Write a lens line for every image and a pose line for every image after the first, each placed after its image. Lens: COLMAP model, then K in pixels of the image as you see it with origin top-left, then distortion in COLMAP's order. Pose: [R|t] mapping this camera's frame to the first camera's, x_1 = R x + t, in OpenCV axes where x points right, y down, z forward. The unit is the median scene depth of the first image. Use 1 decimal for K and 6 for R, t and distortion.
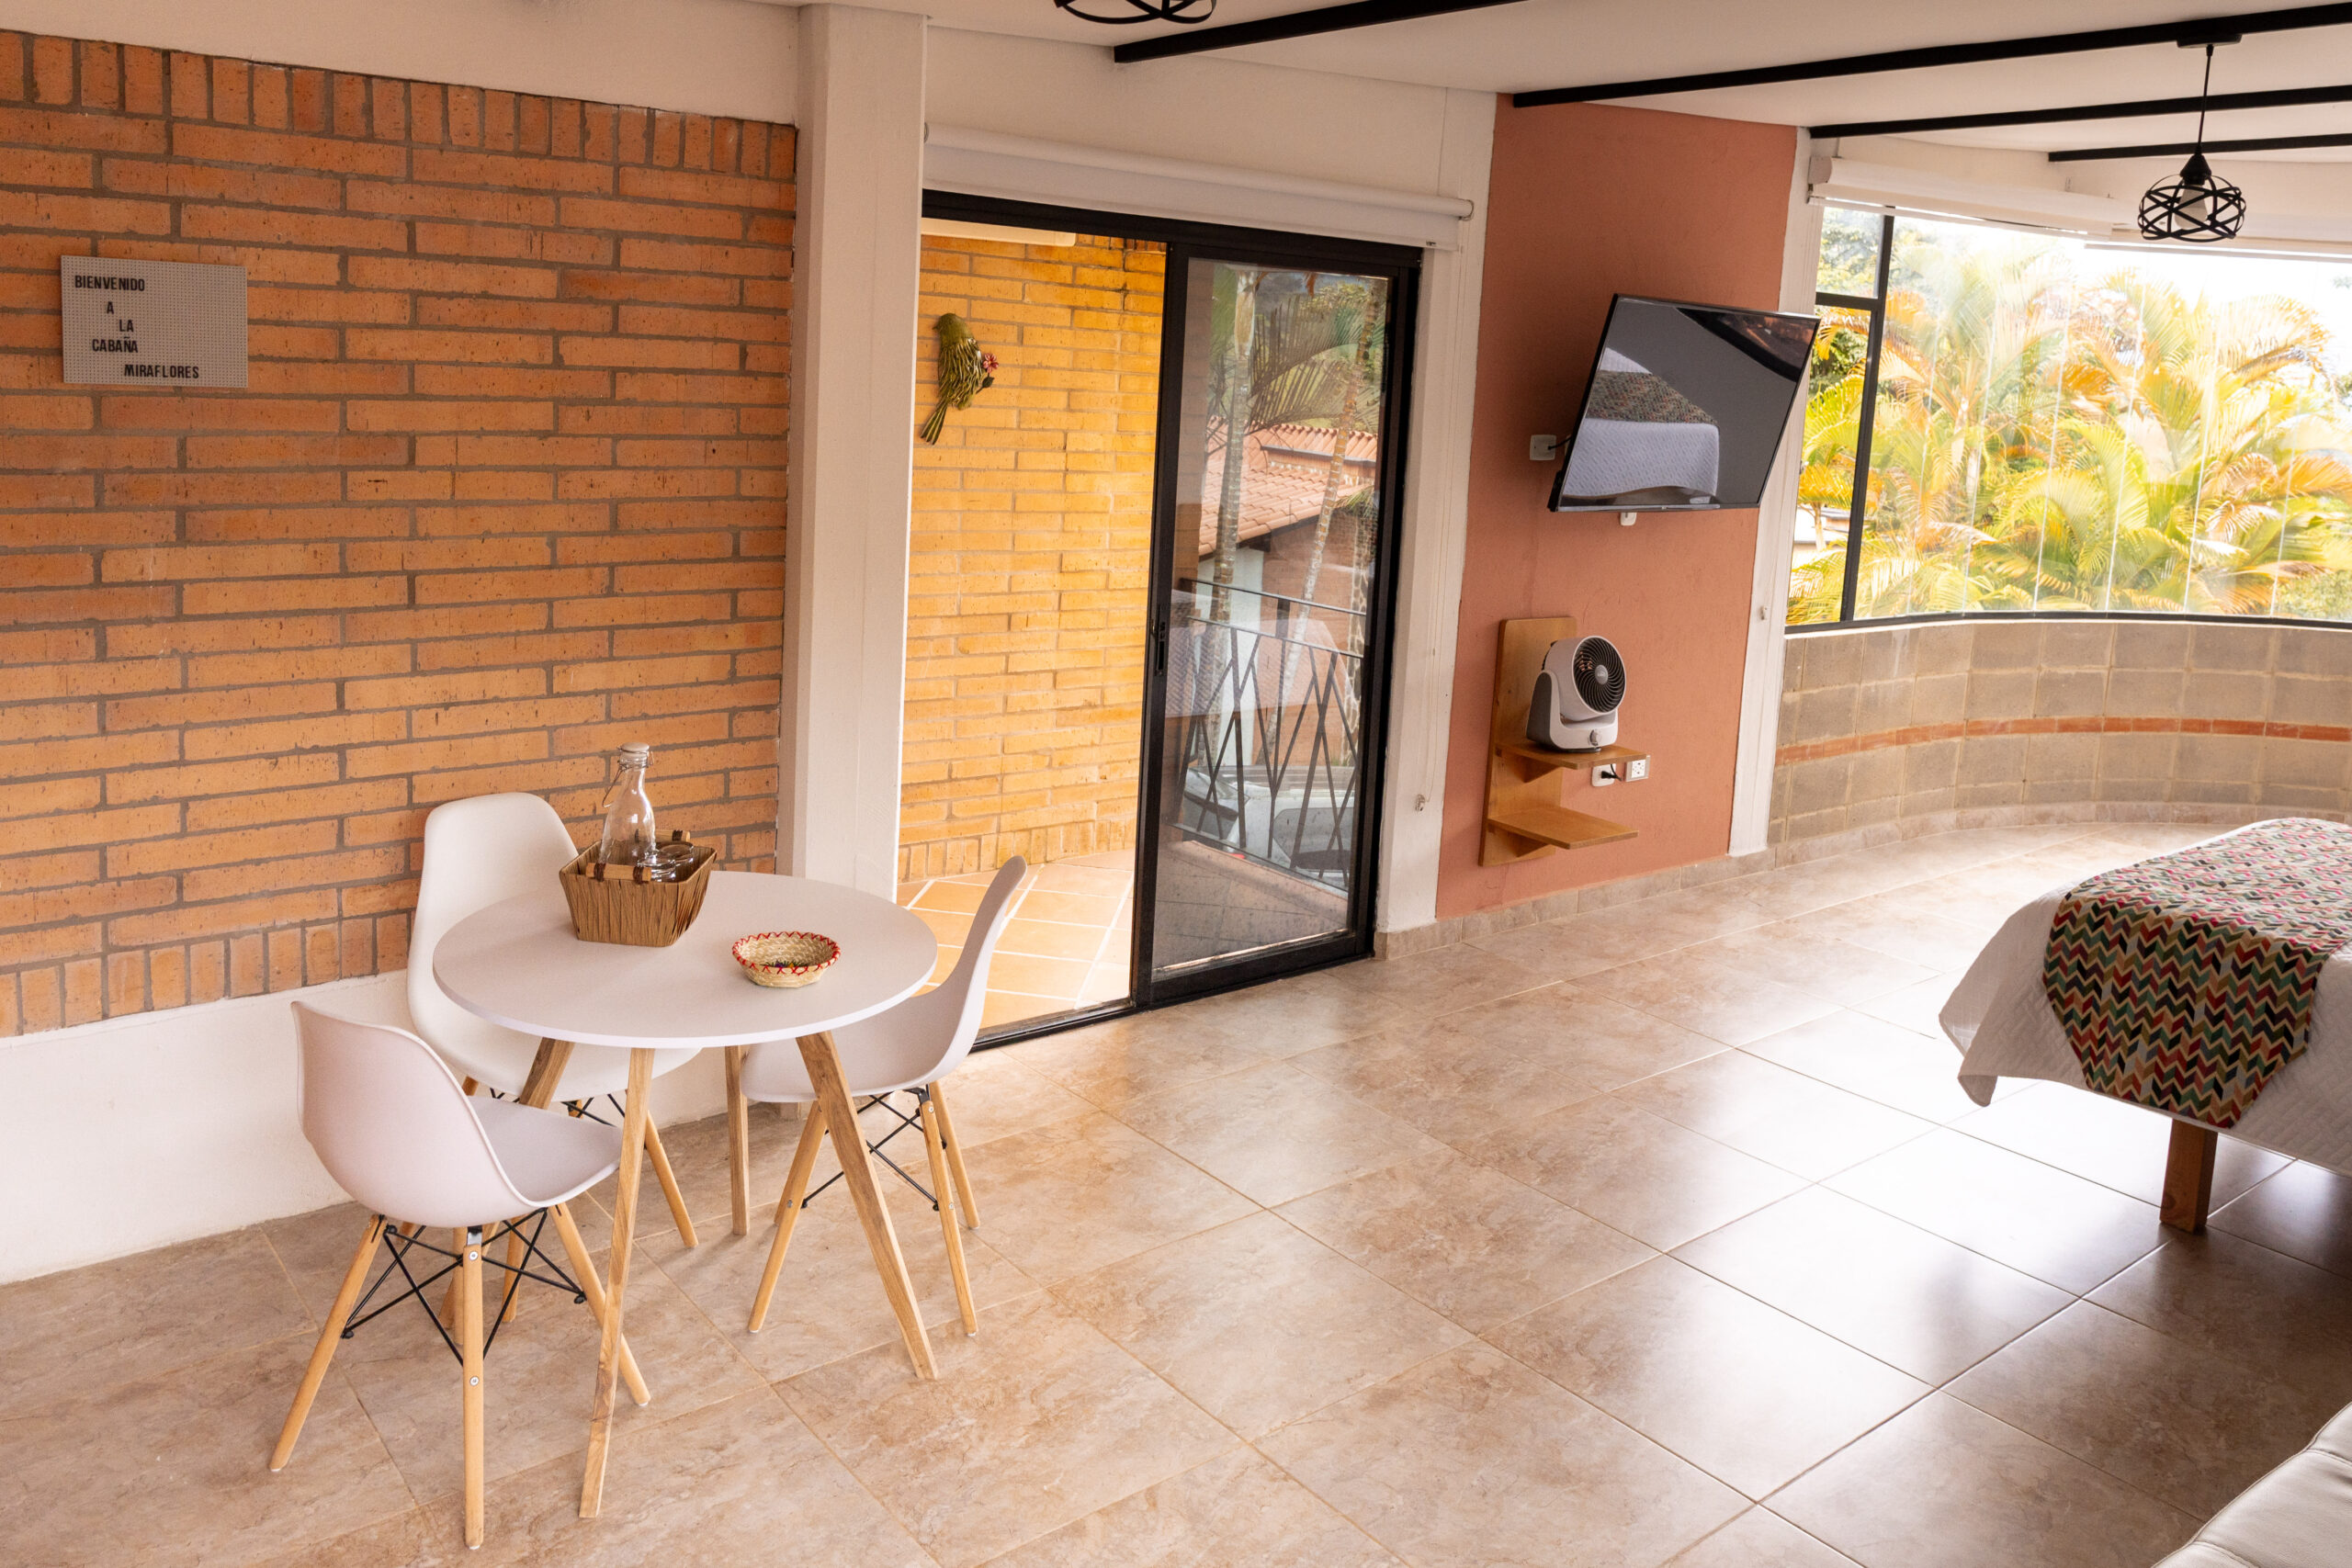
lens RADIAL K [[1727.4, 0, 1109.7], [0, 1727.4, 596.1], [0, 0, 1]] dist [-0.001253, -0.002814]
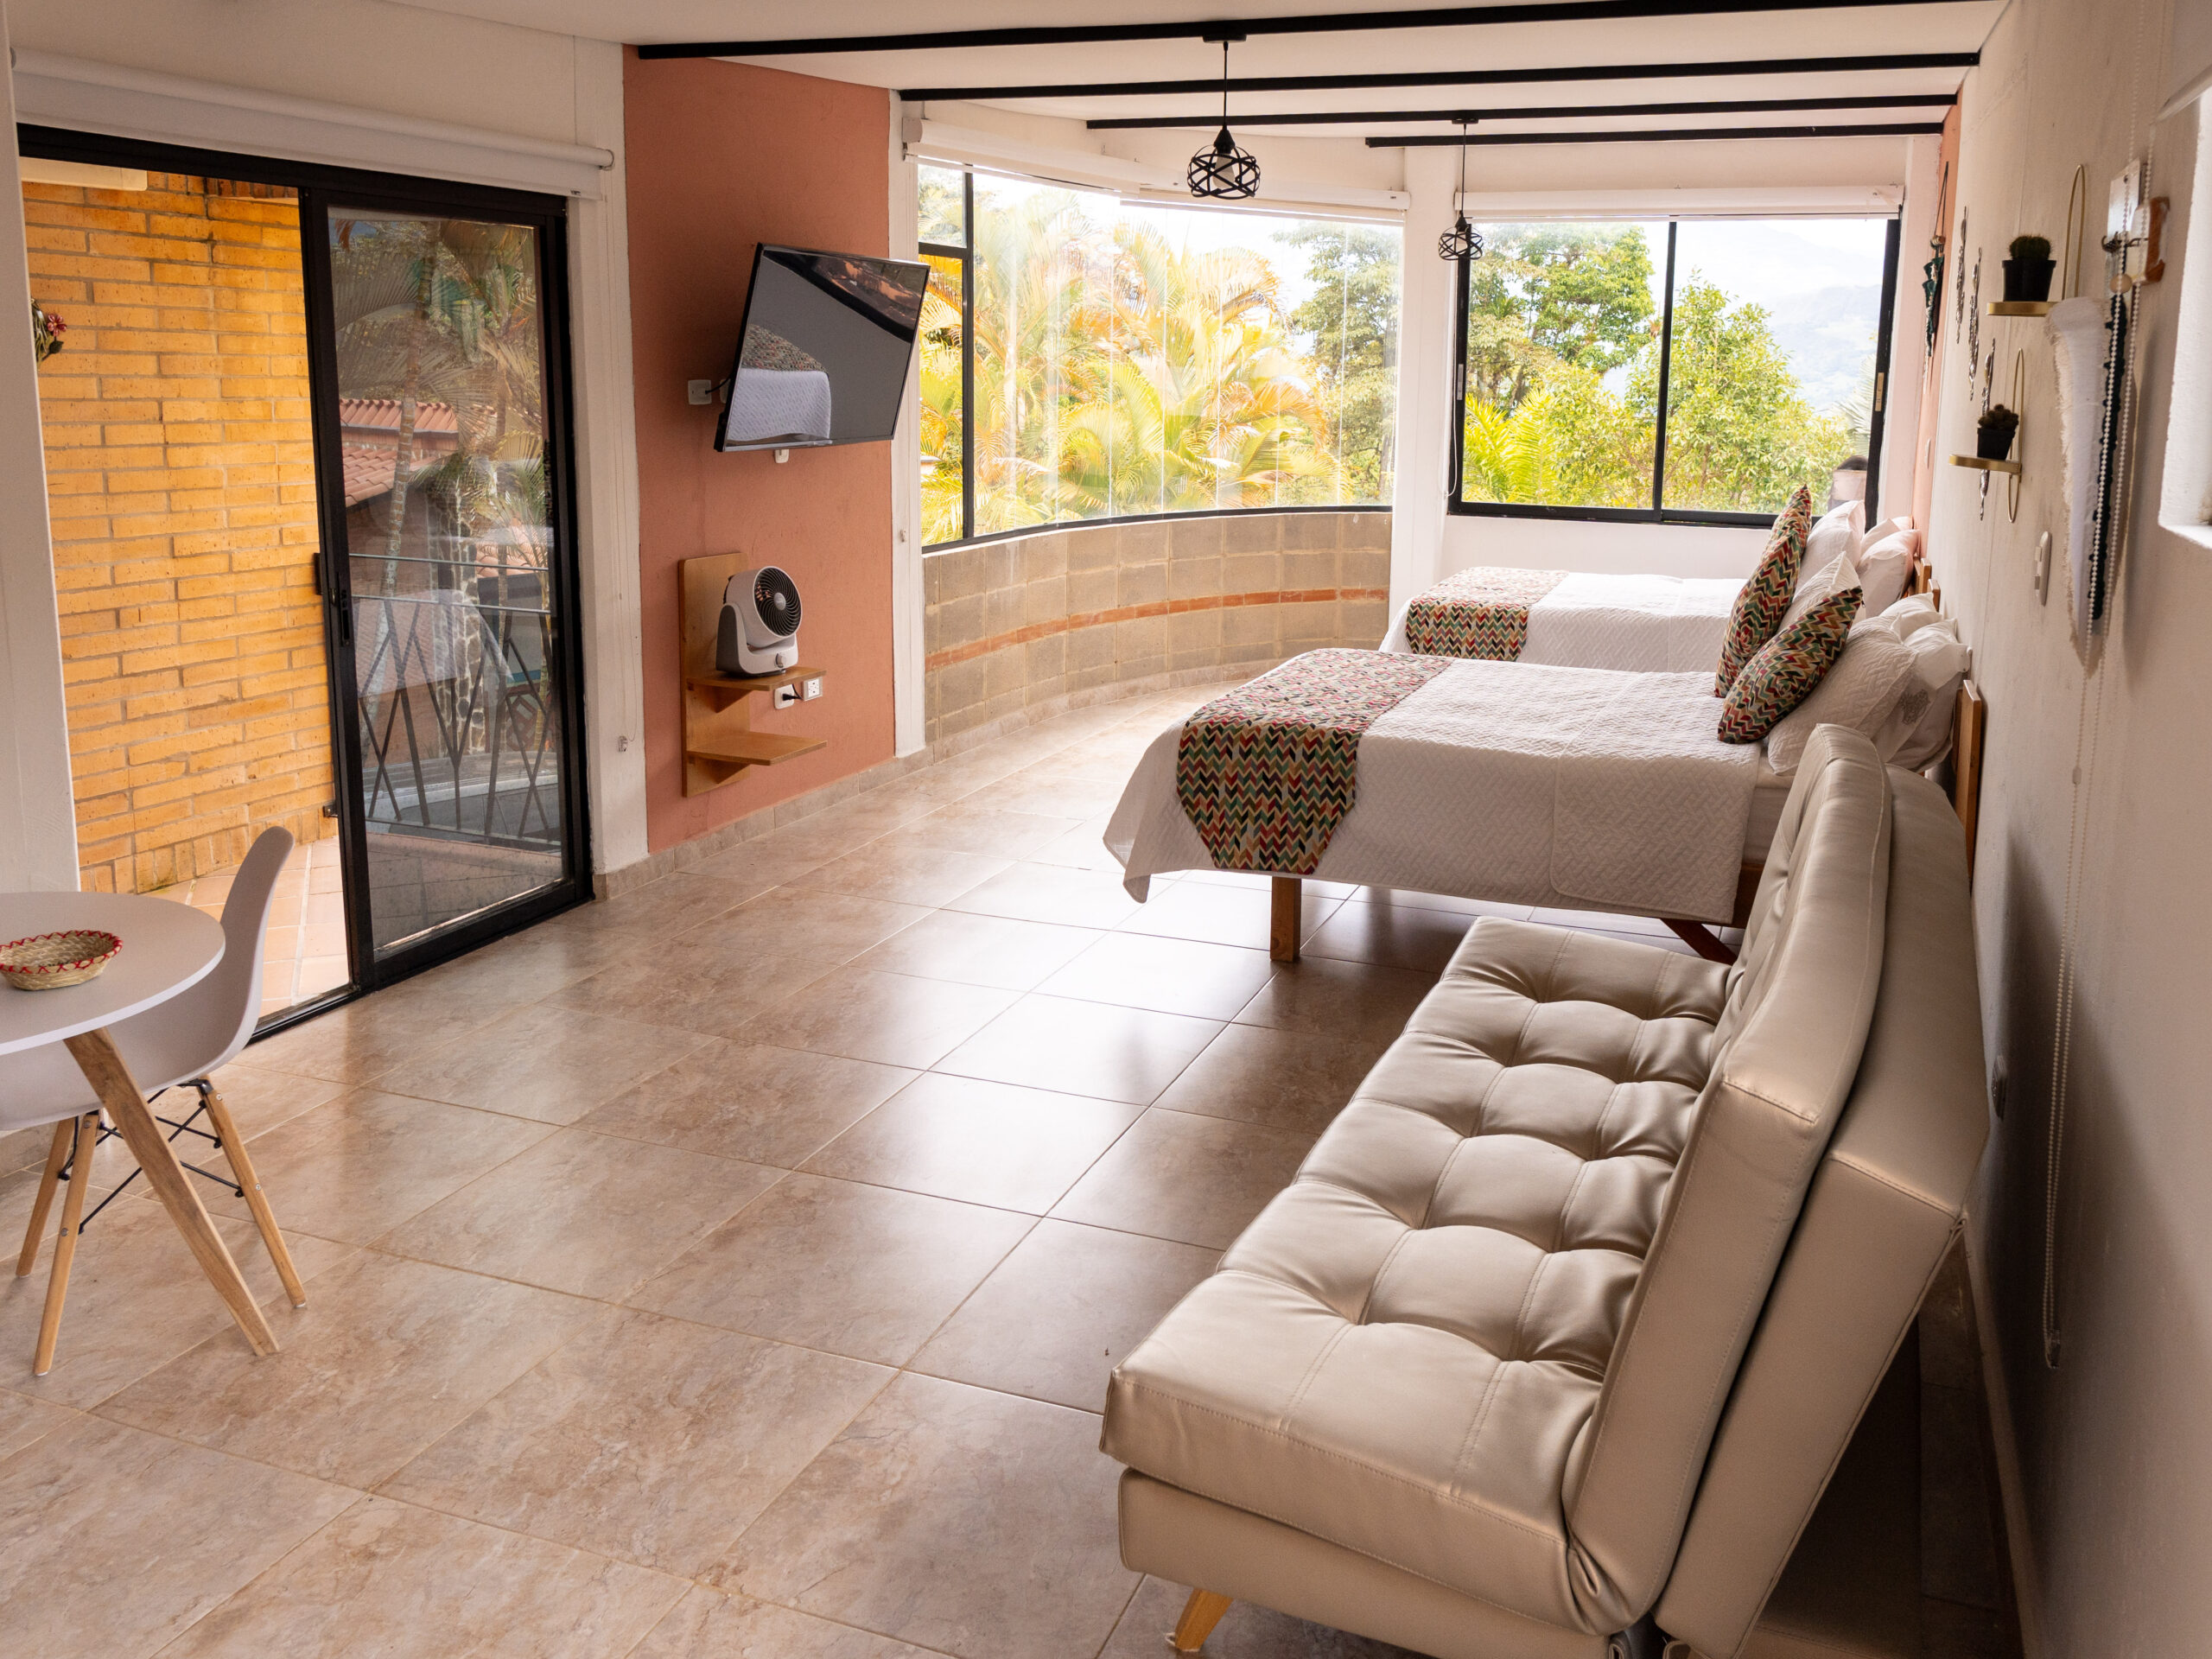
lens RADIAL K [[1915.6, 0, 1101.3], [0, 1915.6, 717.7], [0, 0, 1]] dist [-0.010177, 0.000141]
pose [[0.853673, -0.123417, 0.505975, -0.152772], [0.090931, 0.991914, 0.088529, 0.029165], [-0.512810, -0.029566, 0.857993, -0.125245]]
